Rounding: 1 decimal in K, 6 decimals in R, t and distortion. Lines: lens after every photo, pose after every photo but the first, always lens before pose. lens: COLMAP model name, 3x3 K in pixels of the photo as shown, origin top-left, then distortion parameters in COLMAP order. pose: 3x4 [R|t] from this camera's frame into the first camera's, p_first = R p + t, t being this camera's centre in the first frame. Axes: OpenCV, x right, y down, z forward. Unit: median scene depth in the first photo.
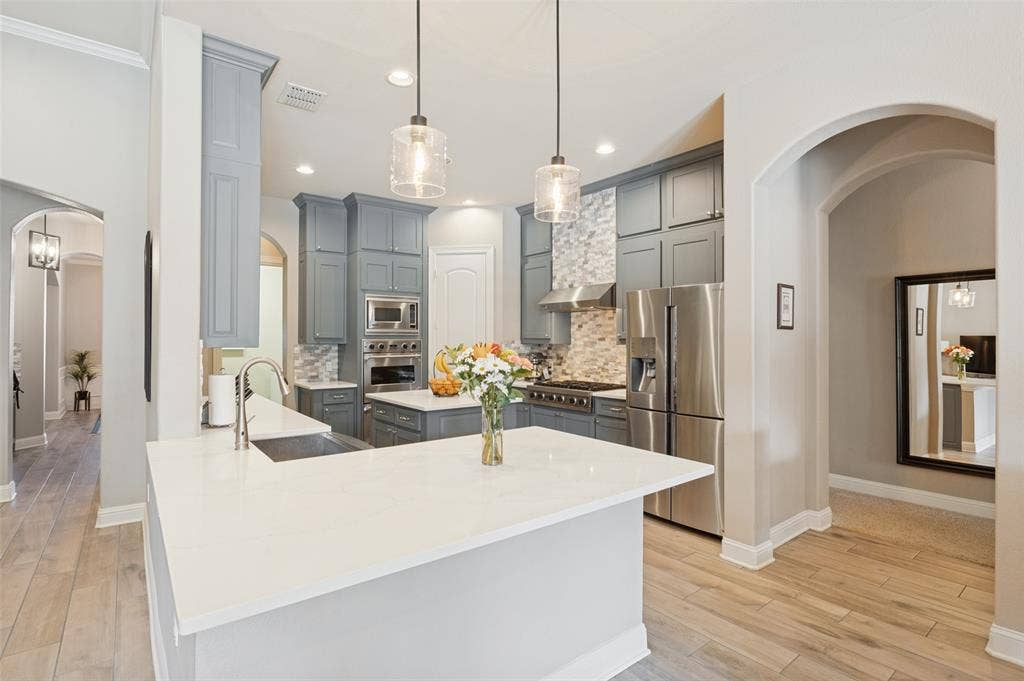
lens RADIAL K [[494.5, 0, 507.6], [0, 494.5, 333.3], [0, 0, 1]] dist [-0.010059, -0.000075]
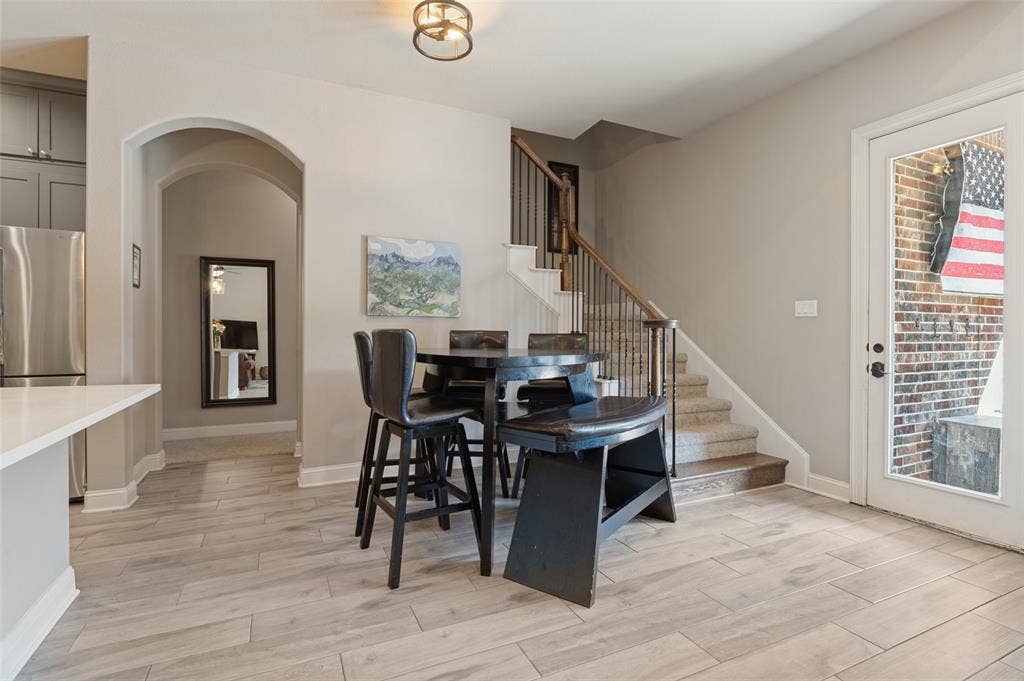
lens RADIAL K [[494.5, 0, 514.4], [0, 494.5, 332.9], [0, 0, 1]] dist [-0.010059, -0.000075]
pose [[0.212142, -0.001837, 0.977237, -0.194992], [-0.014008, 0.999890, 0.004920, 0.047766], [-0.977138, -0.014733, 0.212093, -0.018593]]
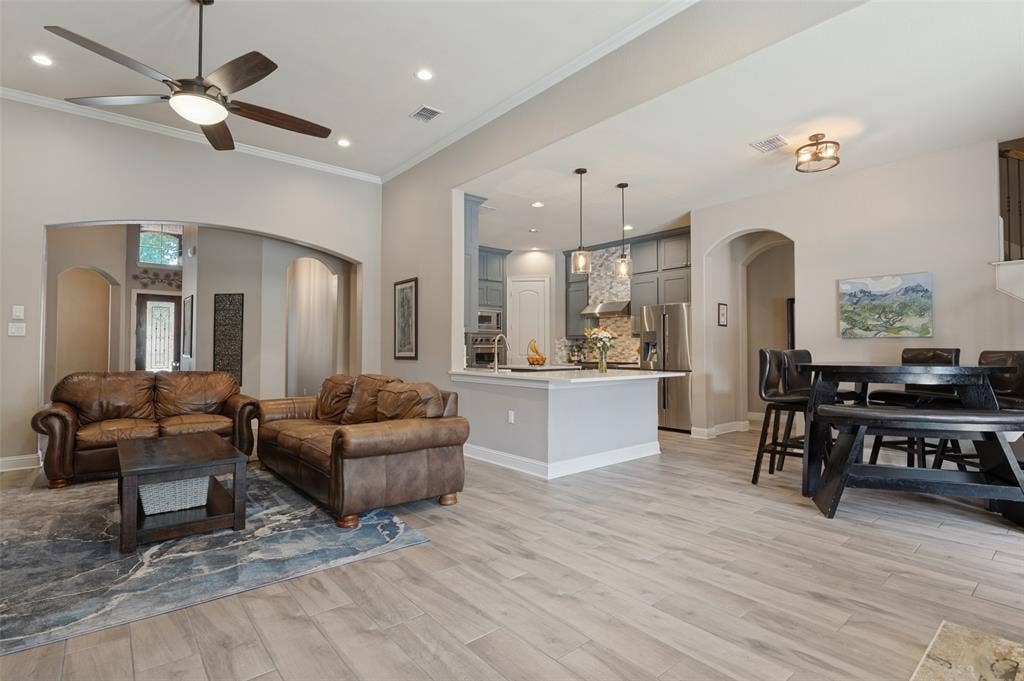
lens RADIAL K [[494.5, 0, 512.6], [0, 494.5, 338.6], [0, 0, 1]] dist [-0.010059, -0.000075]
pose [[0.998967, 0.001008, 0.045432, -0.237103], [-0.000488, 0.999934, -0.011446, 0.041847], [-0.045441, 0.011412, 0.998902, -0.607412]]
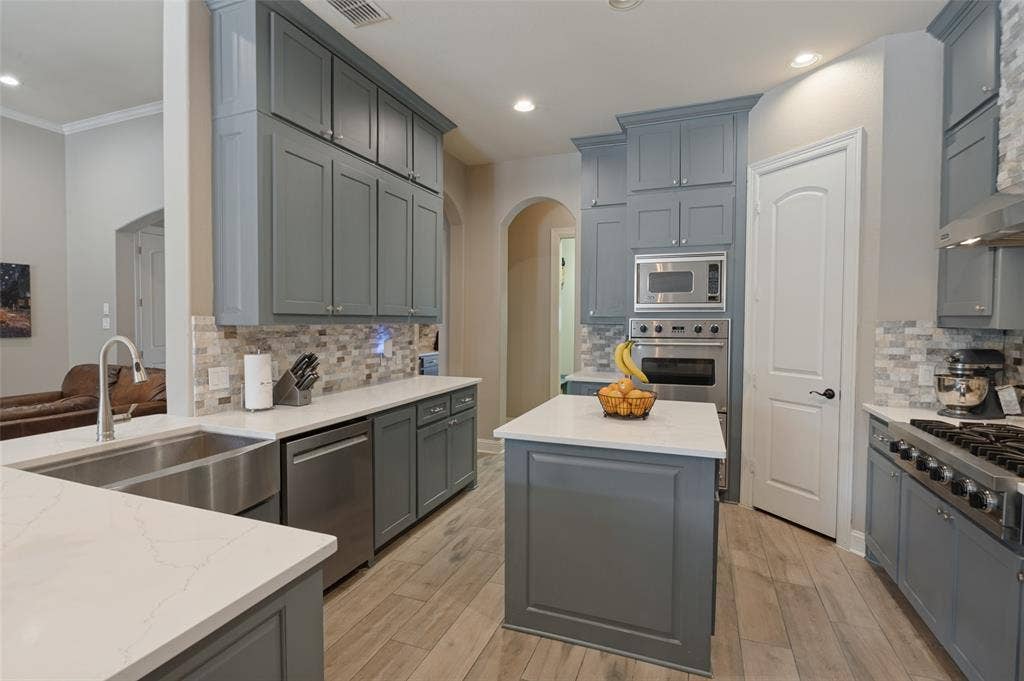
lens RADIAL K [[494.5, 0, 509.7], [0, 494.5, 336.7], [0, 0, 1]] dist [-0.010059, -0.000075]
pose [[0.521598, 0.028701, -0.852709, 0.233895], [0.007513, 0.999241, 0.038229, 0.010134], [0.853159, -0.026346, 0.520986, 0.484462]]
